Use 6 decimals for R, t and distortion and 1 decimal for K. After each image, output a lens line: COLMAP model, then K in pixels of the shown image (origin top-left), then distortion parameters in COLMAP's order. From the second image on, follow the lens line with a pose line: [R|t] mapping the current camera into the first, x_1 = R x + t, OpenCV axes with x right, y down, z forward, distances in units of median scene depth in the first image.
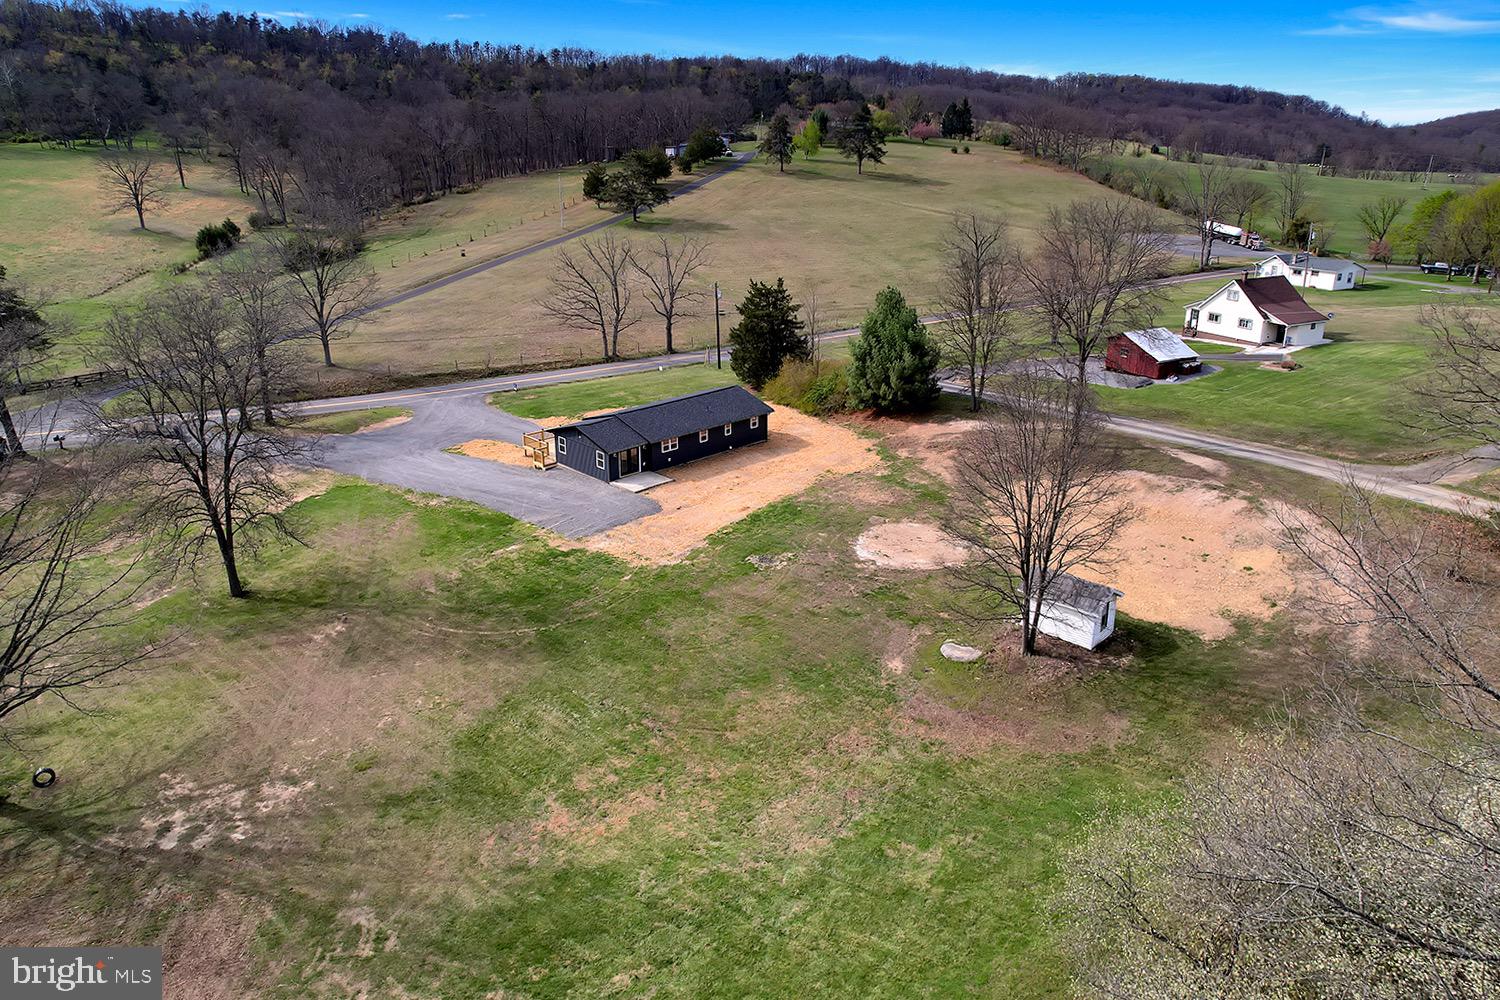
lens RADIAL K [[986.9, 0, 737.9], [0, 986.9, 432.0], [0, 0, 1]] dist [-0.064368, 0.041494]
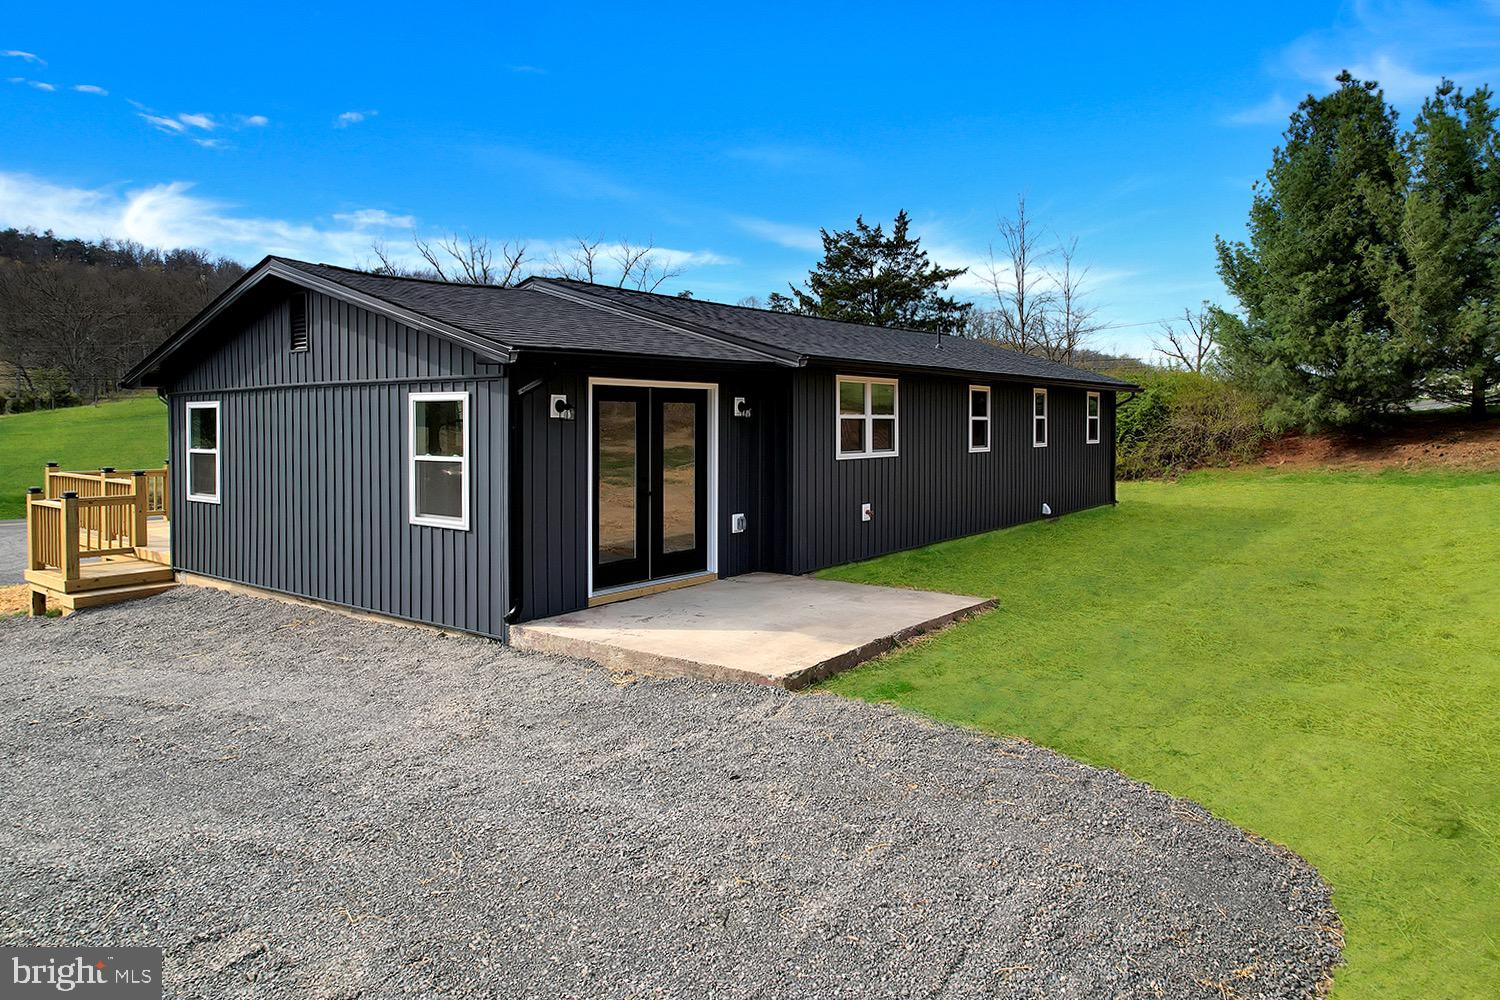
lens RADIAL K [[927.7, 0, 747.3], [0, 927.7, 437.5], [0, 0, 1]] dist [-0.000675, 0.001894]
pose [[0.985133, 0.002218, 0.171780, -0.087238], [0.046580, 0.959011, -0.279514, 0.044496], [-0.165359, 0.283360, 0.944650, 0.635179]]
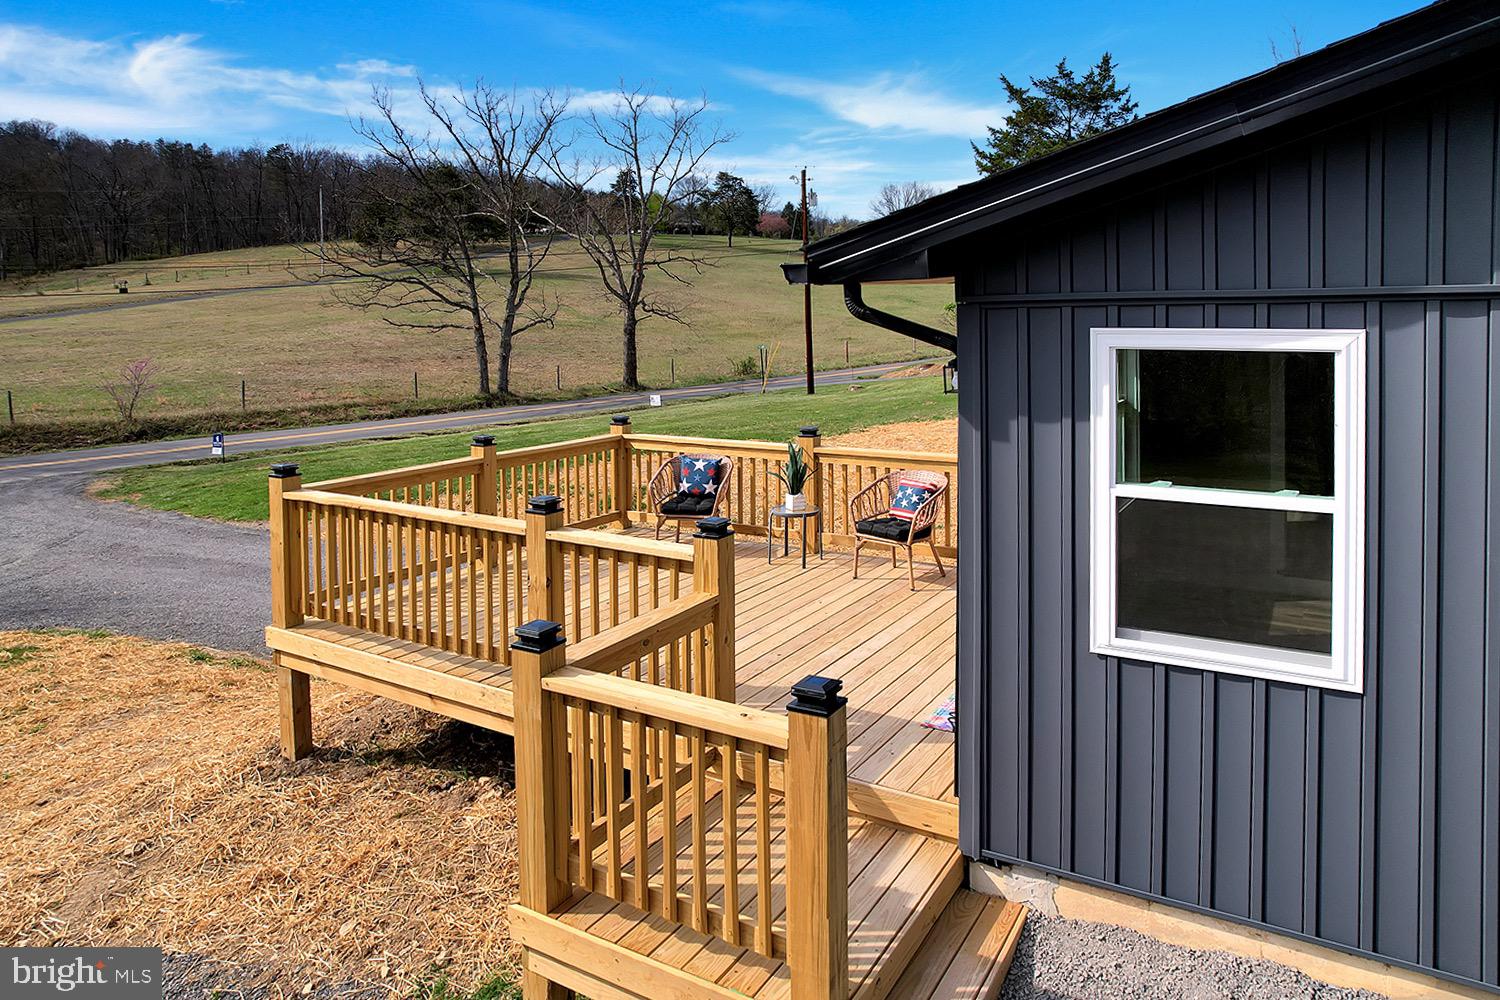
lens RADIAL K [[958.6, 0, 783.8], [0, 958.6, 335.5], [0, 0, 1]] dist [-0.085334, 0.057153]
pose [[0.950390, -0.013854, 0.310753, -0.161696], [0.098893, 0.960633, -0.259622, 0.011486], [-0.294922, 0.277473, 0.914346, 0.730082]]
